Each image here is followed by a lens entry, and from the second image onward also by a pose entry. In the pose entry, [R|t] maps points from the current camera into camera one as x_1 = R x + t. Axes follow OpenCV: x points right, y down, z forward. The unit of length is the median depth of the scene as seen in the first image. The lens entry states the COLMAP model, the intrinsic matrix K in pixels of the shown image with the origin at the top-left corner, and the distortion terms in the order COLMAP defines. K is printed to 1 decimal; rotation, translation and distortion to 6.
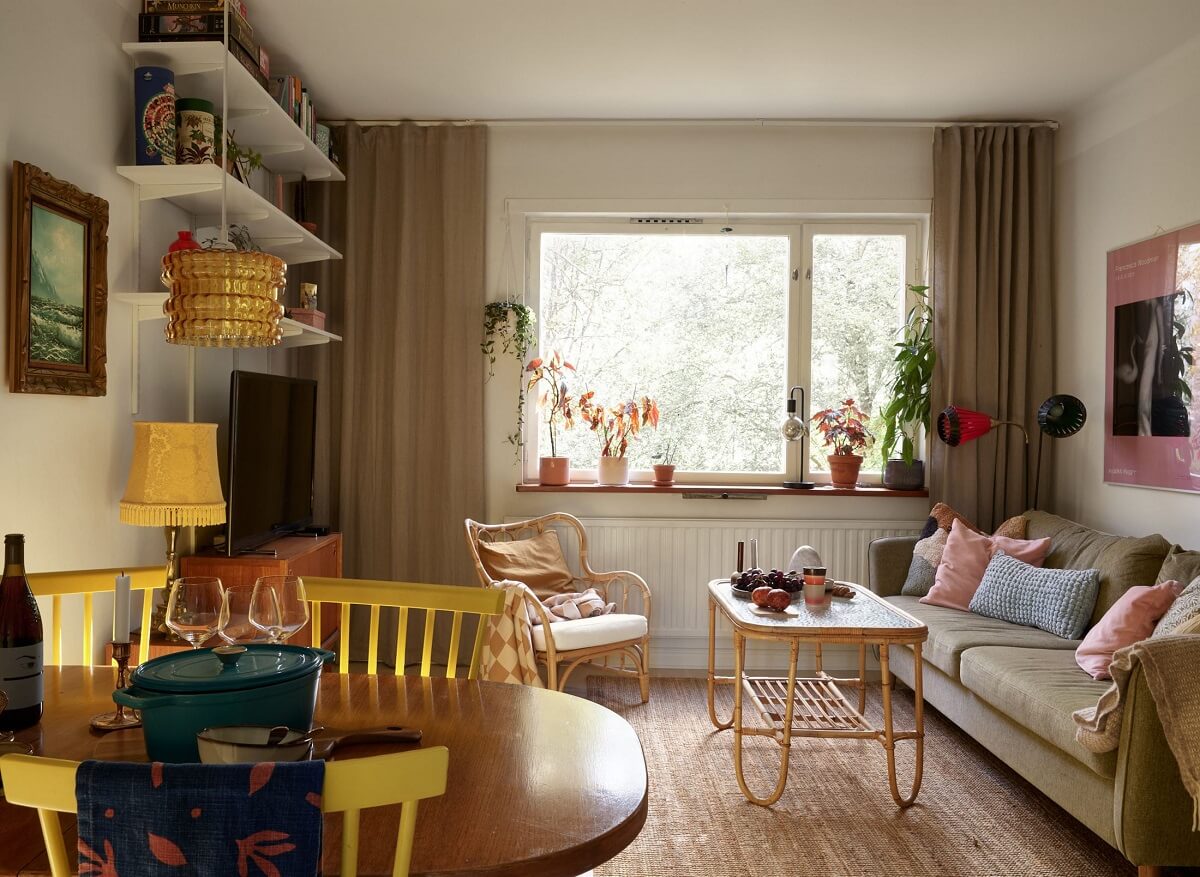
lens RADIAL K [[1022.1, 0, 512.0], [0, 1022.1, 448.8], [0, 0, 1]] dist [-0.041153, 0.002520]
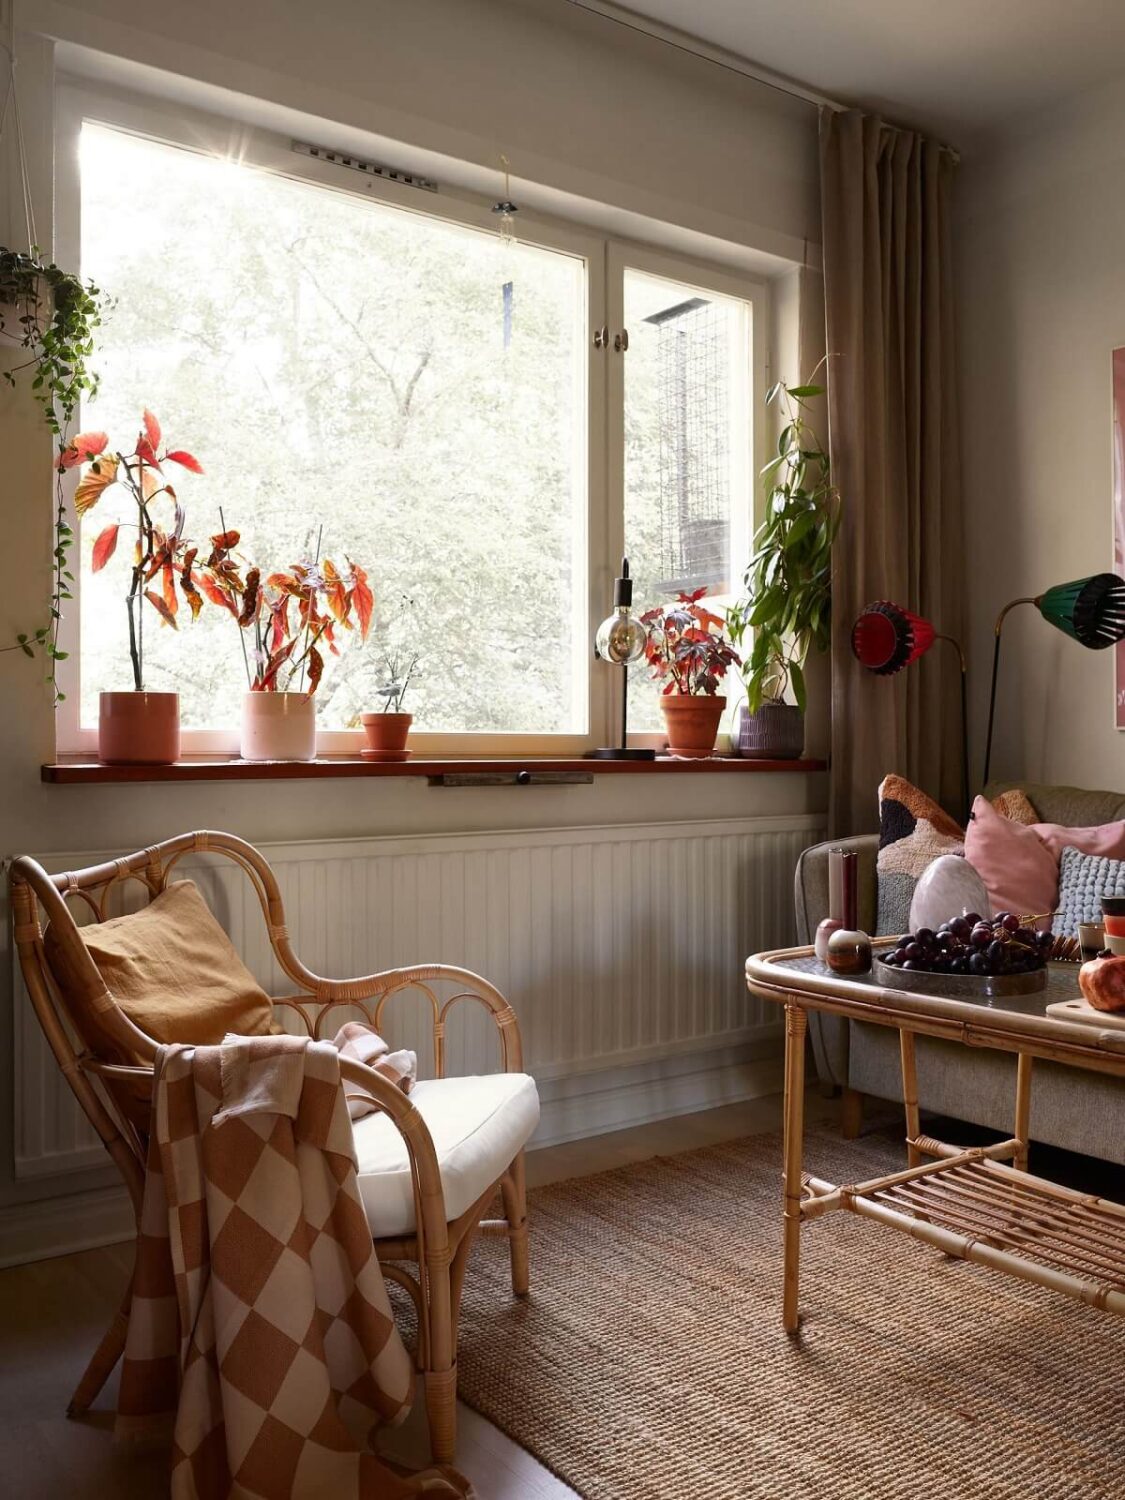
lens RADIAL K [[1290.9, 0, 556.4], [0, 1290.9, 751.5], [0, 0, 1]] dist [-0.006577, -0.004882]
pose [[0.772957, -0.014369, 0.634296, -0.161630], [0.027362, 0.999568, -0.010700, 0.043855], [-0.633869, 0.025626, 0.773016, 0.576156]]
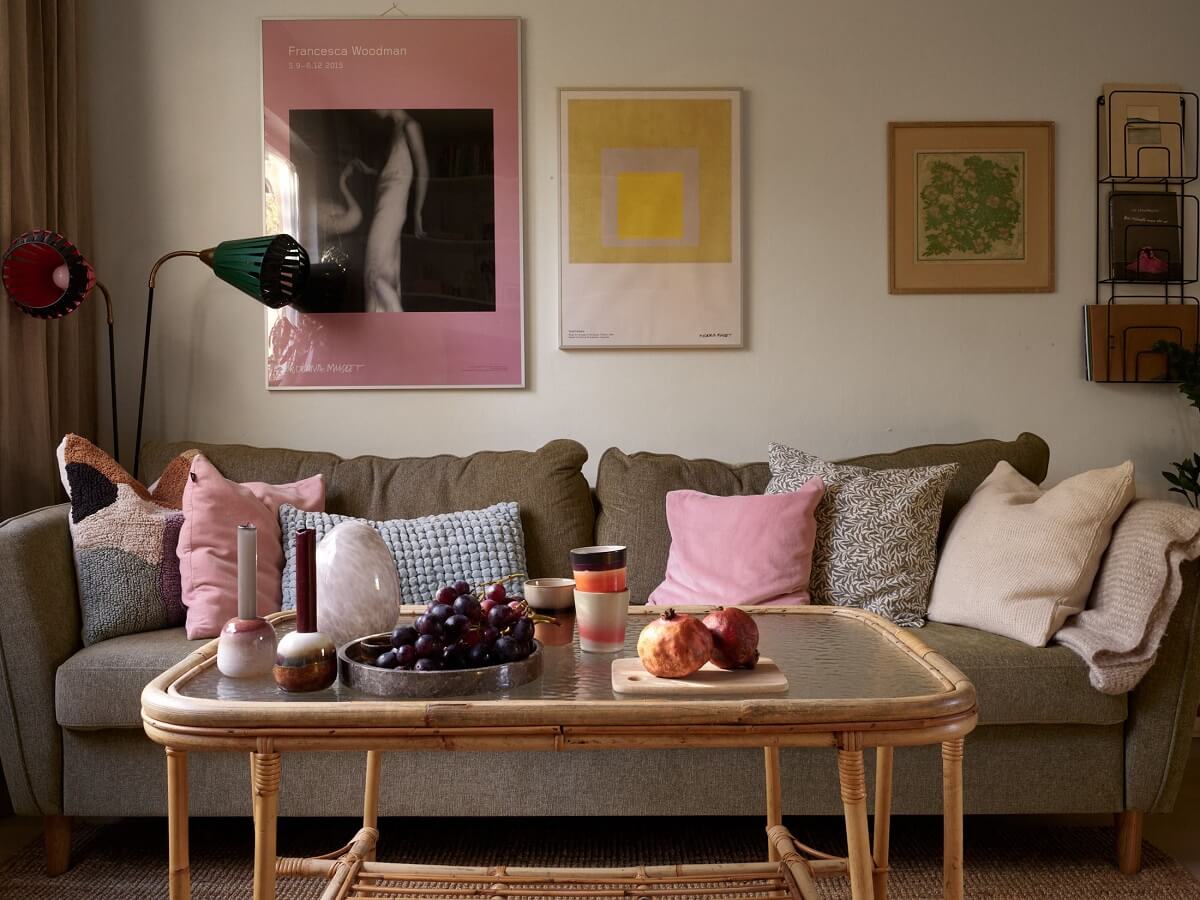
lens RADIAL K [[1032.7, 0, 595.2], [0, 1032.7, 452.8], [0, 0, 1]] dist [-0.006577, -0.004882]
pose [[-0.072125, -0.042781, 0.996478, -0.071228], [0.028177, 0.998594, 0.044911, 0.047817], [-0.996998, 0.031317, -0.070818, 0.794661]]
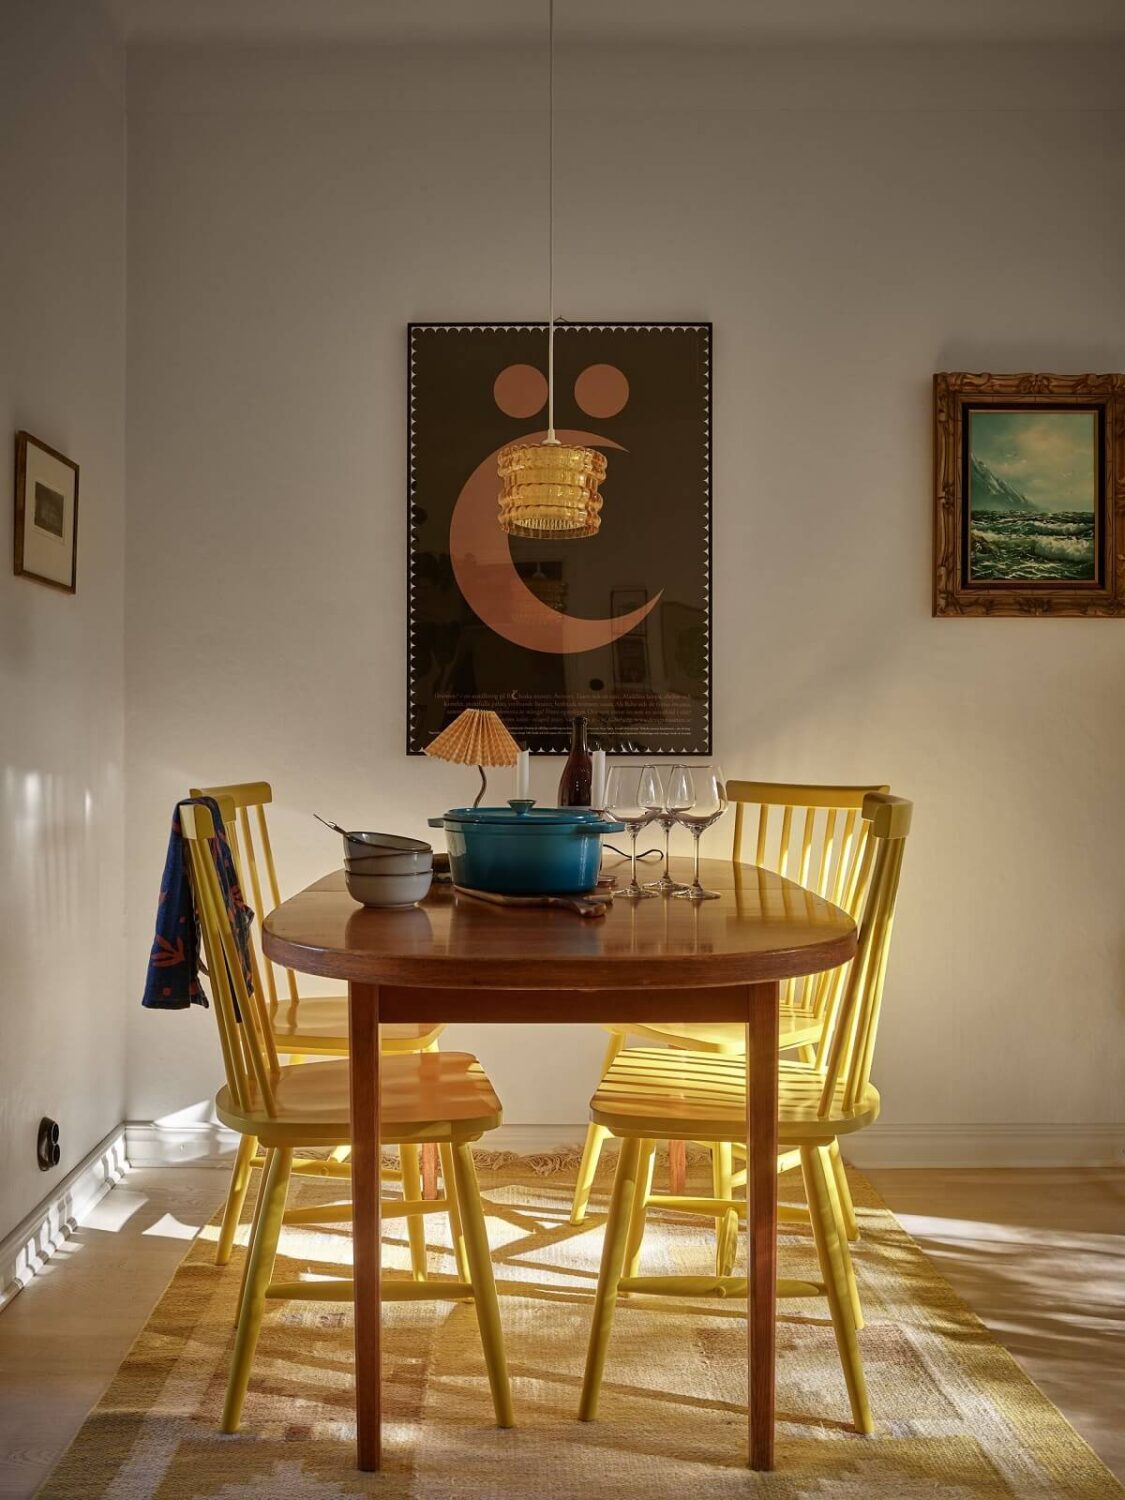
lens RADIAL K [[1290.9, 0, 553.7], [0, 1290.9, 739.7], [0, 0, 1]] dist [-0.006577, -0.004882]
pose [[0.062104, -0.022227, -0.997822, 0.368891], [-0.030176, 0.999253, -0.024137, 0.053171], [0.997613, 0.031609, 0.061387, 0.307165]]
